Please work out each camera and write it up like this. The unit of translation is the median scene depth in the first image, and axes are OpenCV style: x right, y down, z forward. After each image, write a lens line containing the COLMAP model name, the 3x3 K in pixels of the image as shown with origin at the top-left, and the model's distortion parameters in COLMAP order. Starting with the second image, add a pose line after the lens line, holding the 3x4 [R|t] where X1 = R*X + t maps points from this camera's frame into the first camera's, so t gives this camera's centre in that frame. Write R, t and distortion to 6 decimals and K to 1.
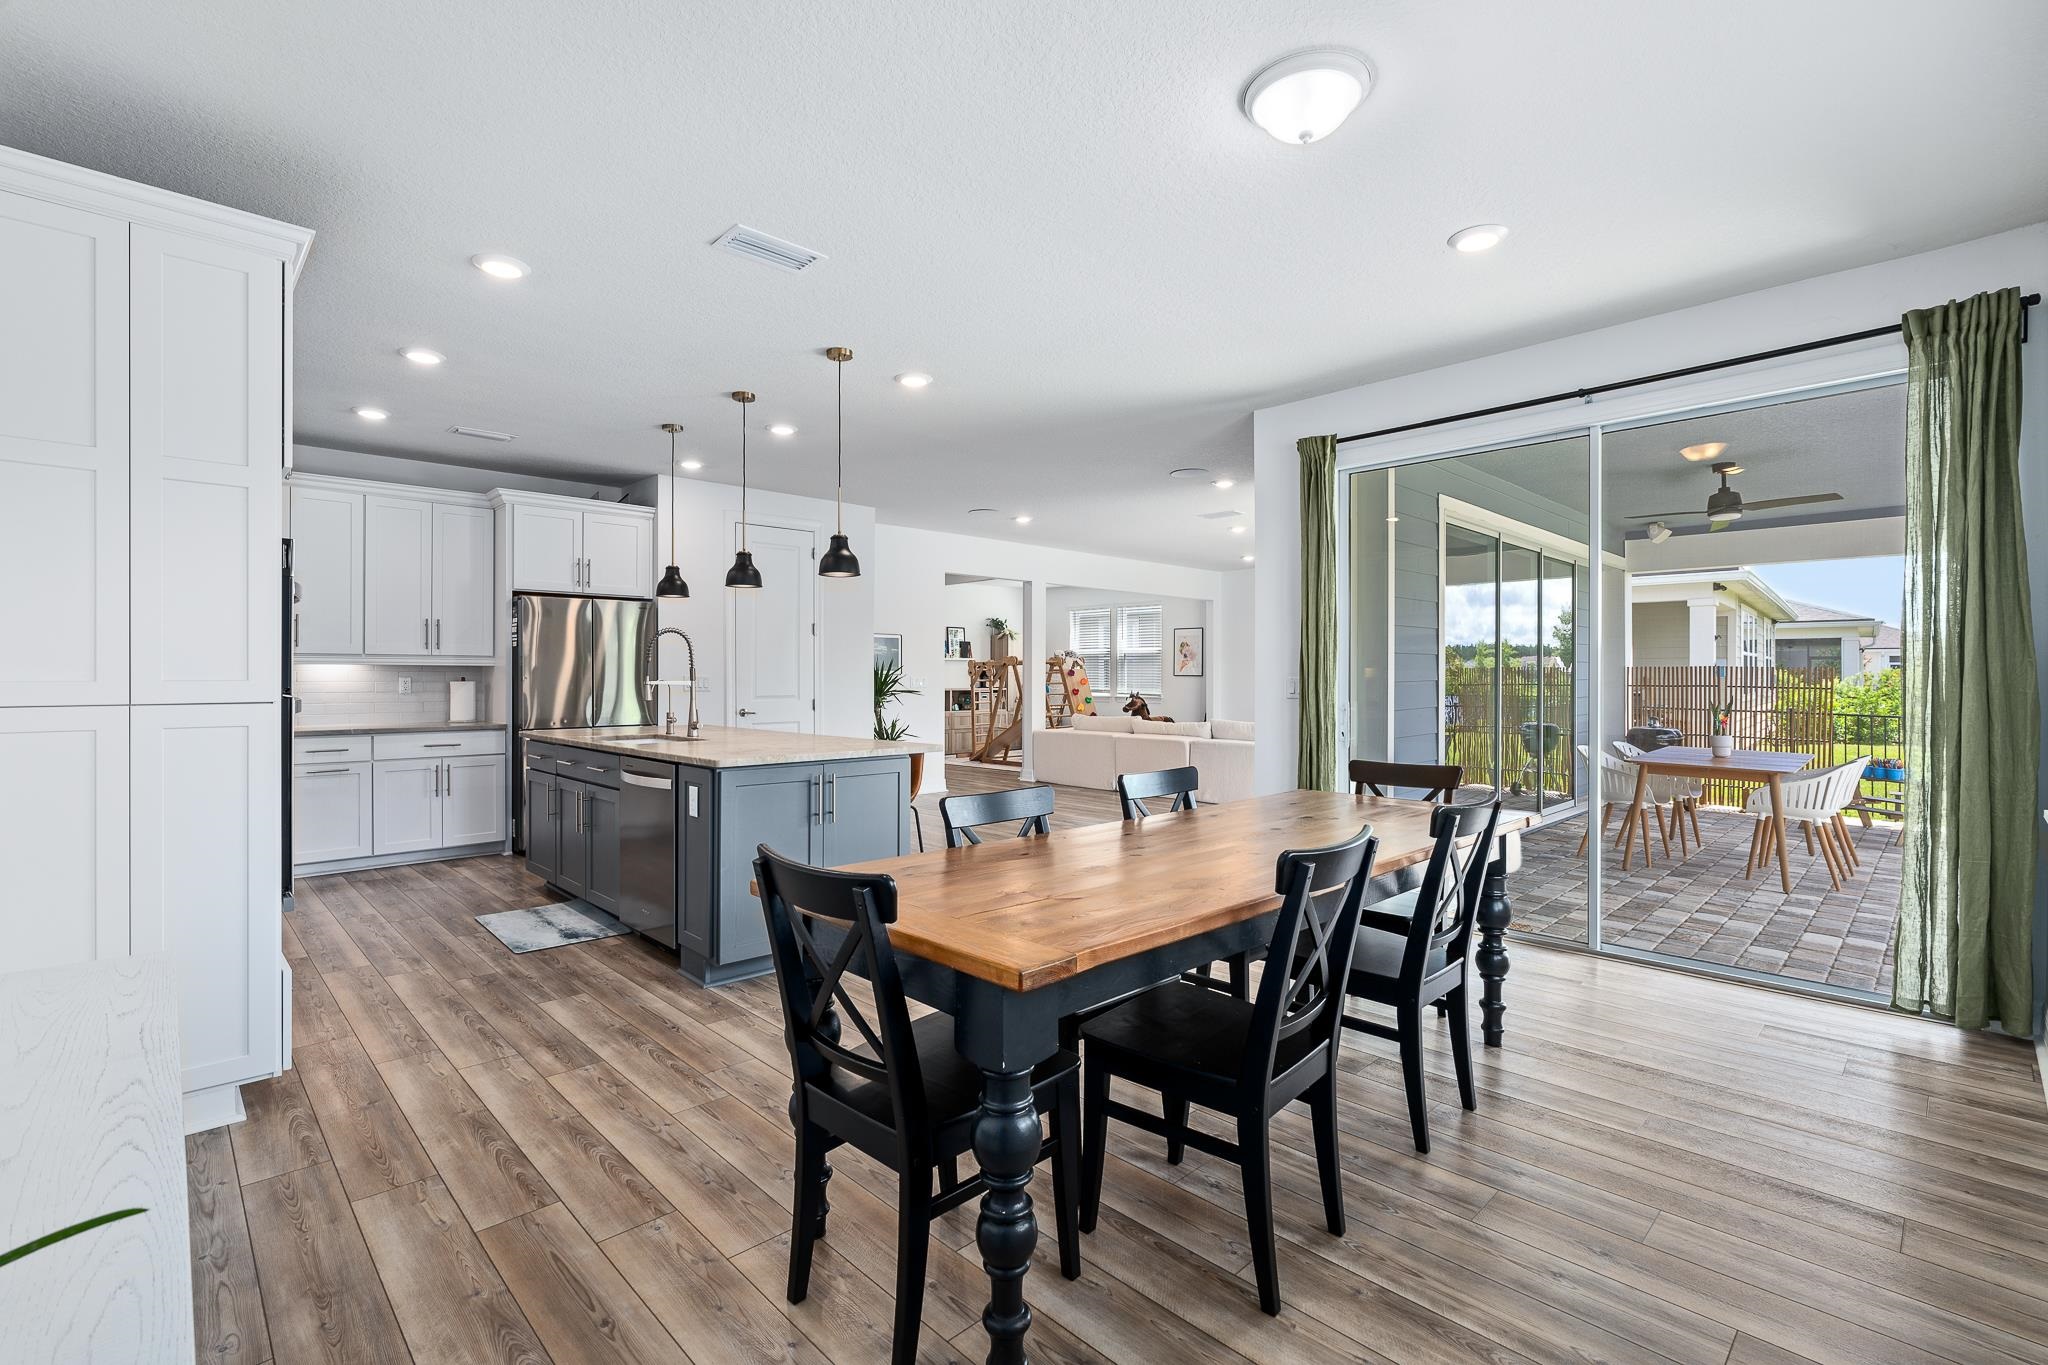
lens RADIAL K [[914.0, 0, 1031.6], [0, 914.0, 679.9], [0, 0, 1]] dist [-0.000870, -0.000299]
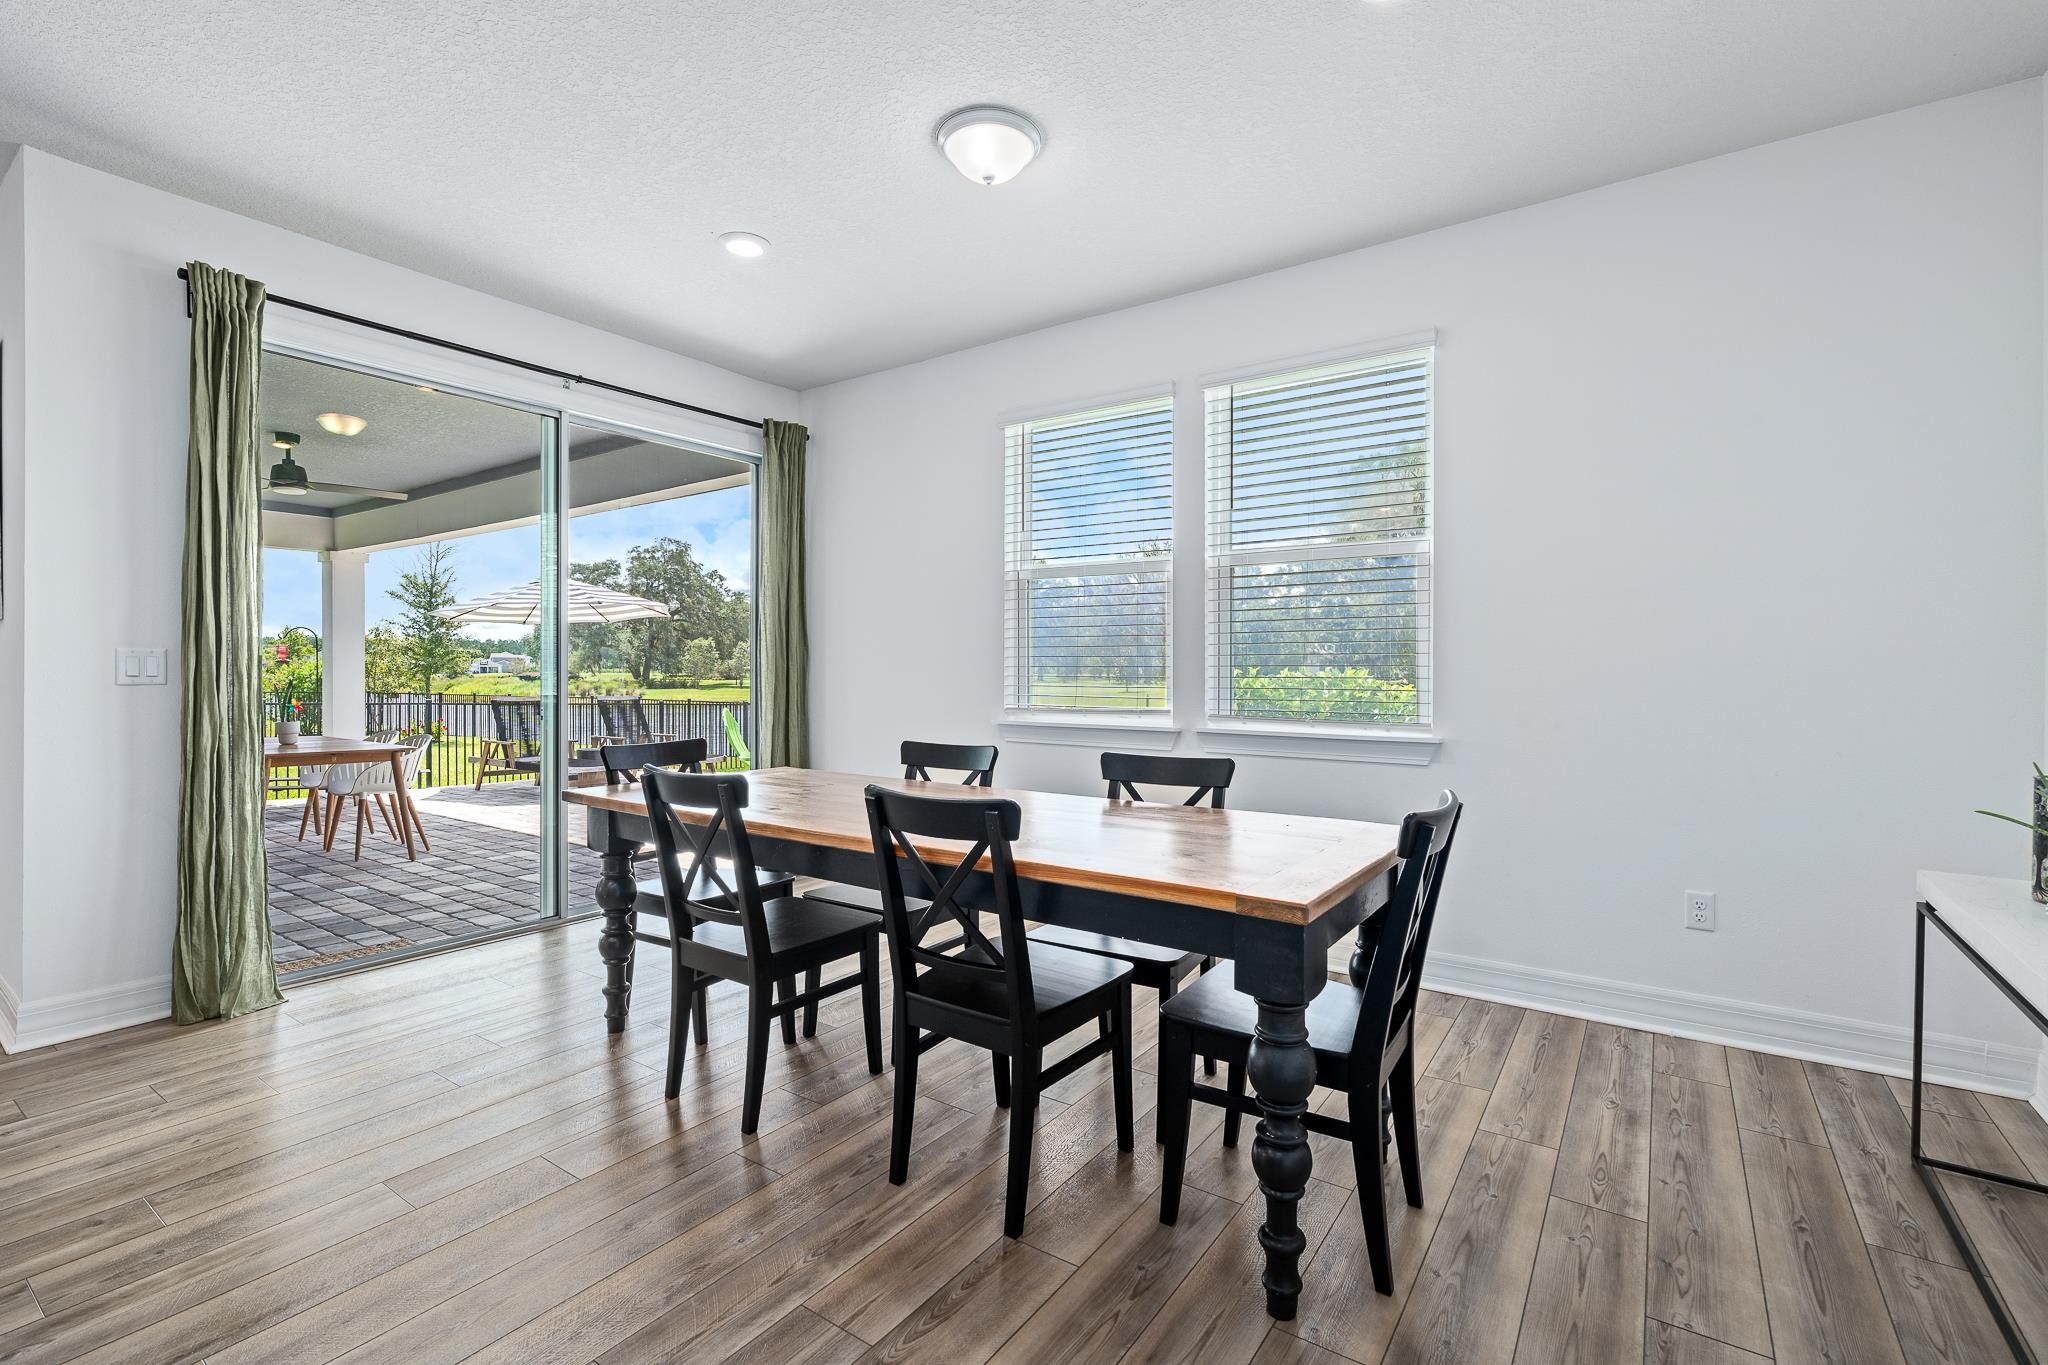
lens RADIAL K [[914.0, 0, 1031.6], [0, 914.0, 679.9], [0, 0, 1]] dist [-0.000870, -0.000299]
pose [[-0.184117, -0.011116, 0.982841, -0.594607], [0.000248, 0.999935, 0.011356, 0.012298], [-0.982904, 0.002335, -0.184103, 0.820140]]
